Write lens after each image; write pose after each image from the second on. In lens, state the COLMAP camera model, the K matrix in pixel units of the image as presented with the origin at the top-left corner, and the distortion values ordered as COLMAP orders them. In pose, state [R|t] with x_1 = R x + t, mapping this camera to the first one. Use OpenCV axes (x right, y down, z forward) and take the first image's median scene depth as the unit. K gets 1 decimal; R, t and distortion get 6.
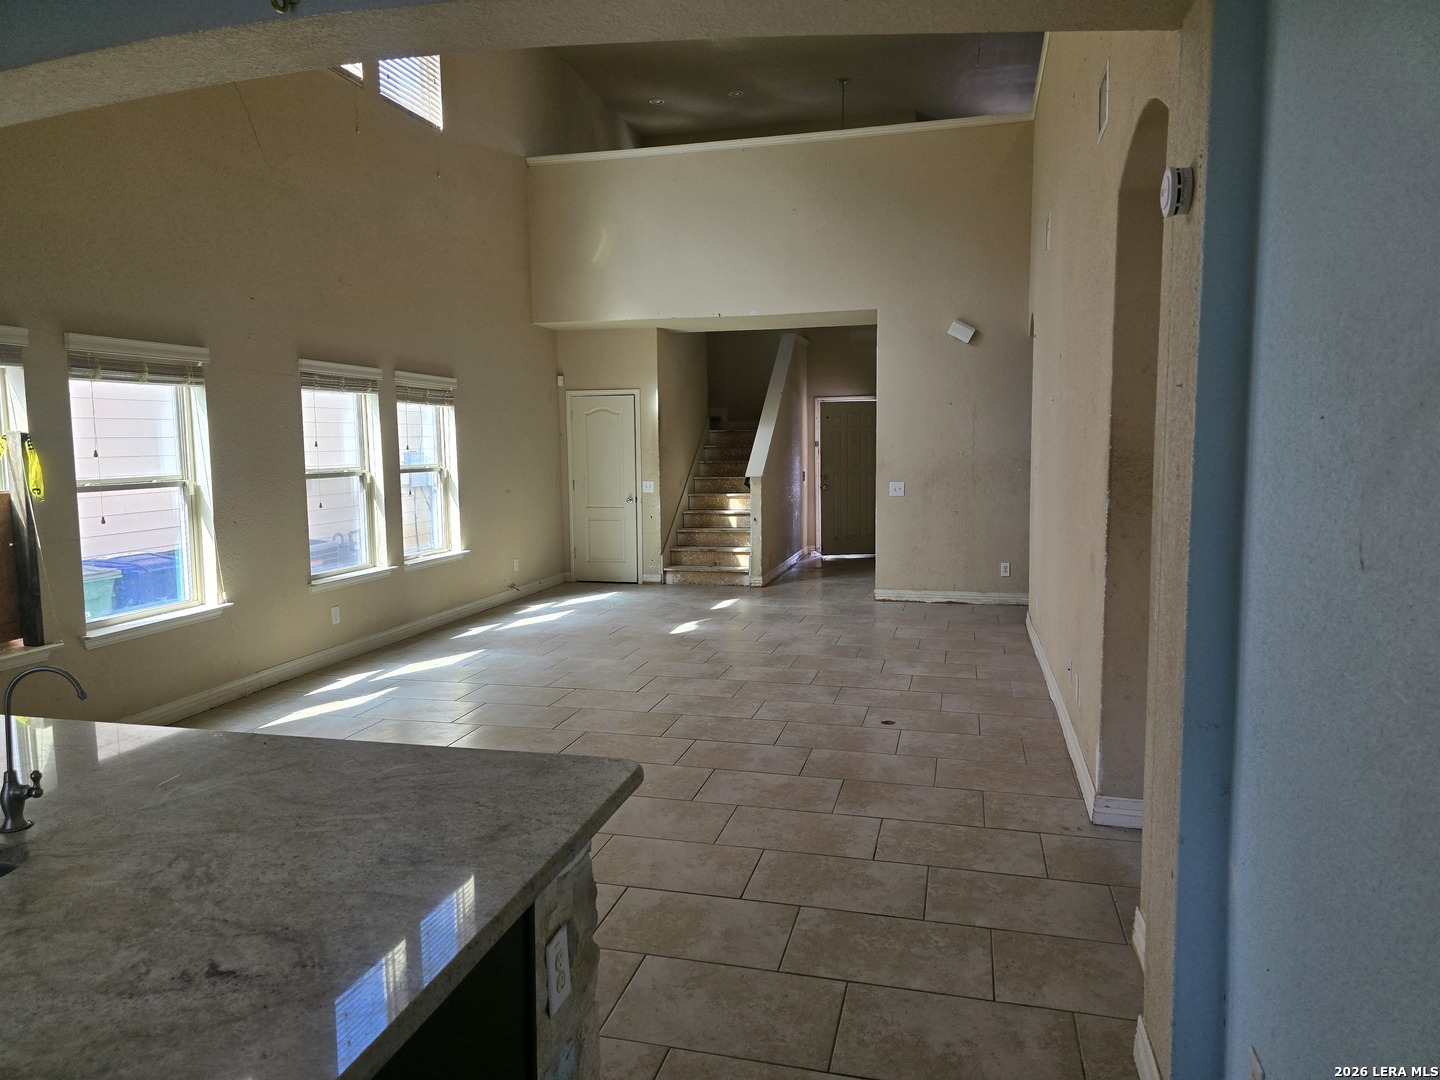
lens RADIAL K [[955.0, 0, 715.0], [0, 955.0, 533.7], [0, 0, 1]] dist [0.074602, -0.062871]
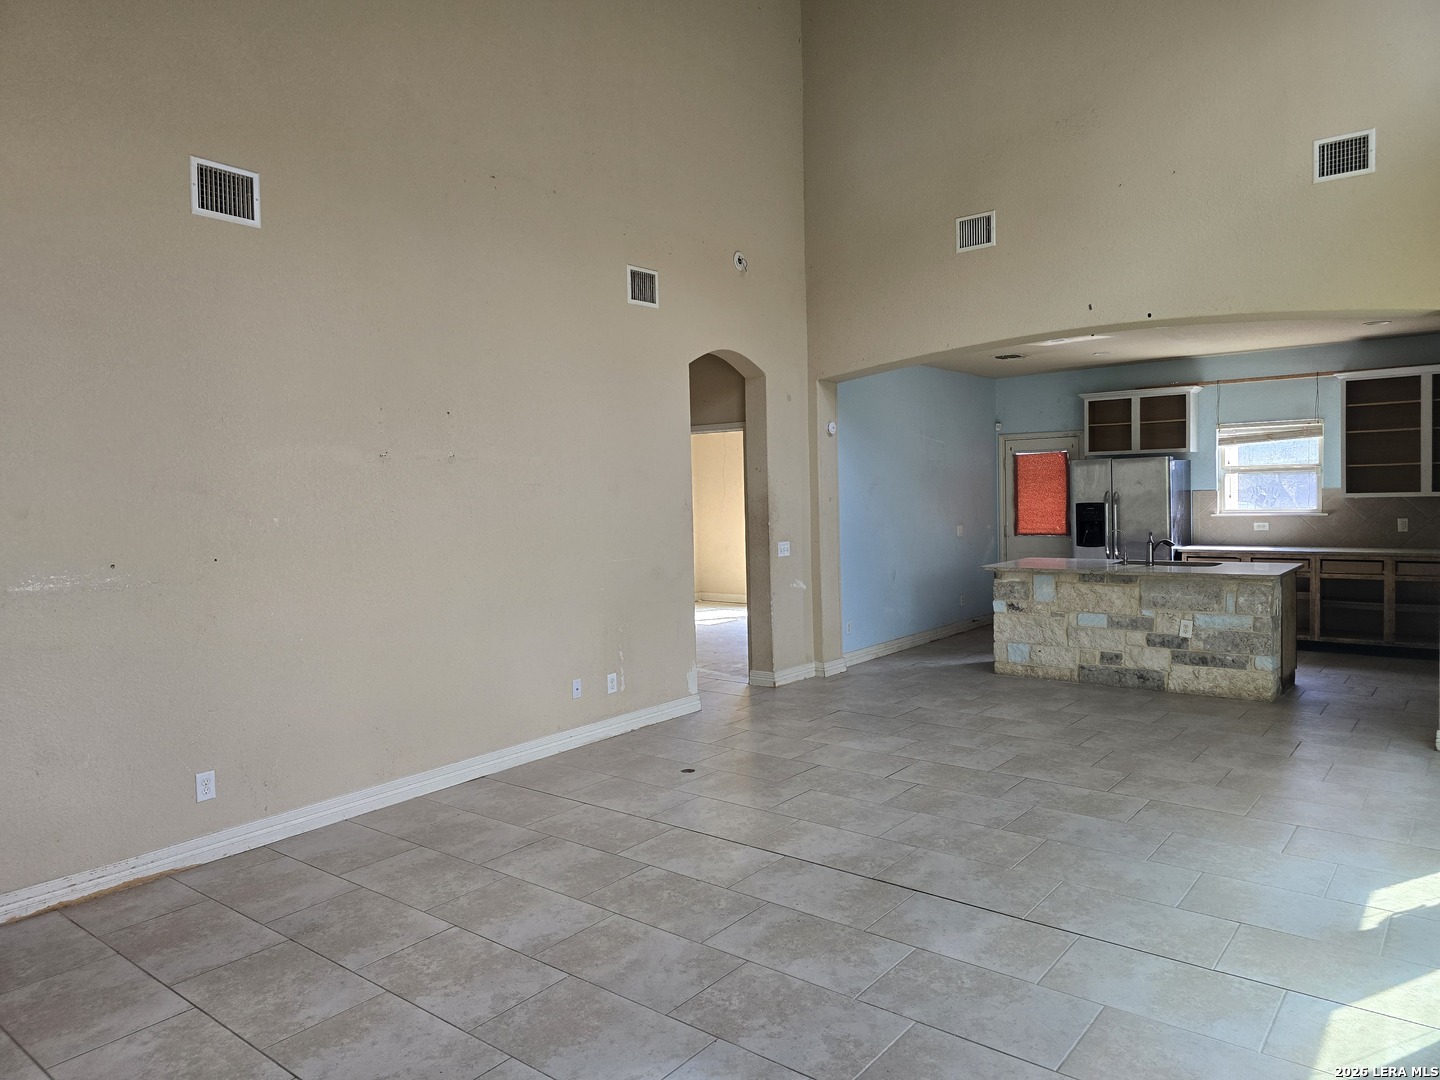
lens RADIAL K [[955.0, 0, 715.0], [0, 955.0, 533.7], [0, 0, 1]] dist [0.074602, -0.062871]
pose [[-0.909450, 0.015936, 0.415507, -0.290643], [0.075490, 0.988987, 0.127301, -0.191760], [-0.408902, 0.147140, -0.900638, 1.997694]]
